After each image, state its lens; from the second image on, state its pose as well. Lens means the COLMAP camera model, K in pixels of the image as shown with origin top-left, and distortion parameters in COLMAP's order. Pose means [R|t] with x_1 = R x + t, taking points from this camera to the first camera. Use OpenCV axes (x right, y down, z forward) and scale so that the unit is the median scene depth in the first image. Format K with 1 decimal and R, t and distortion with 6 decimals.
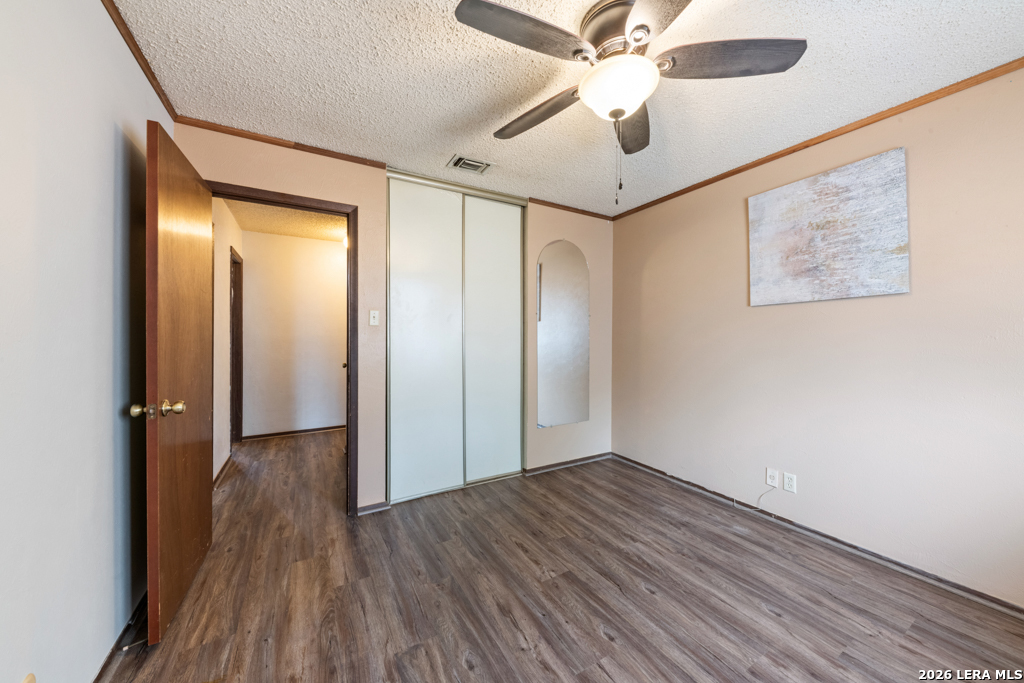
lens RADIAL K [[357.6, 0, 513.8], [0, 357.6, 336.6], [0, 0, 1]] dist [-0.016552, -0.001204]
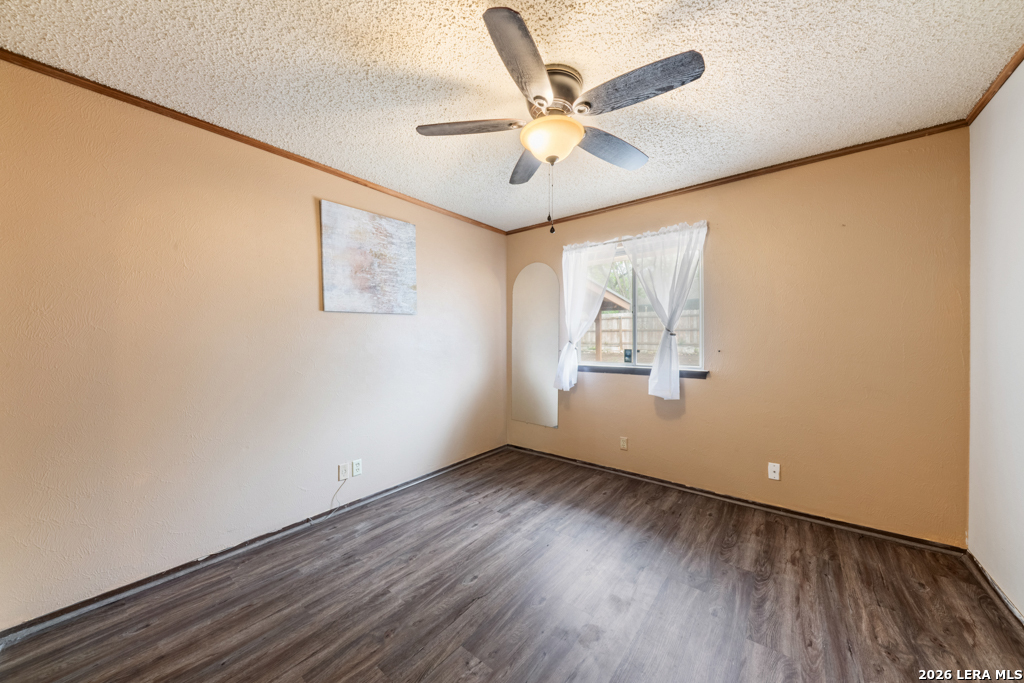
lens RADIAL K [[357.6, 0, 510.7], [0, 357.6, 342.4], [0, 0, 1]] dist [-0.016552, -0.001204]
pose [[-0.388293, -0.007724, 0.921504, -0.513664], [0.007014, 0.999911, 0.011337, -0.006775], [-0.921509, 0.010865, -0.388204, 1.043235]]
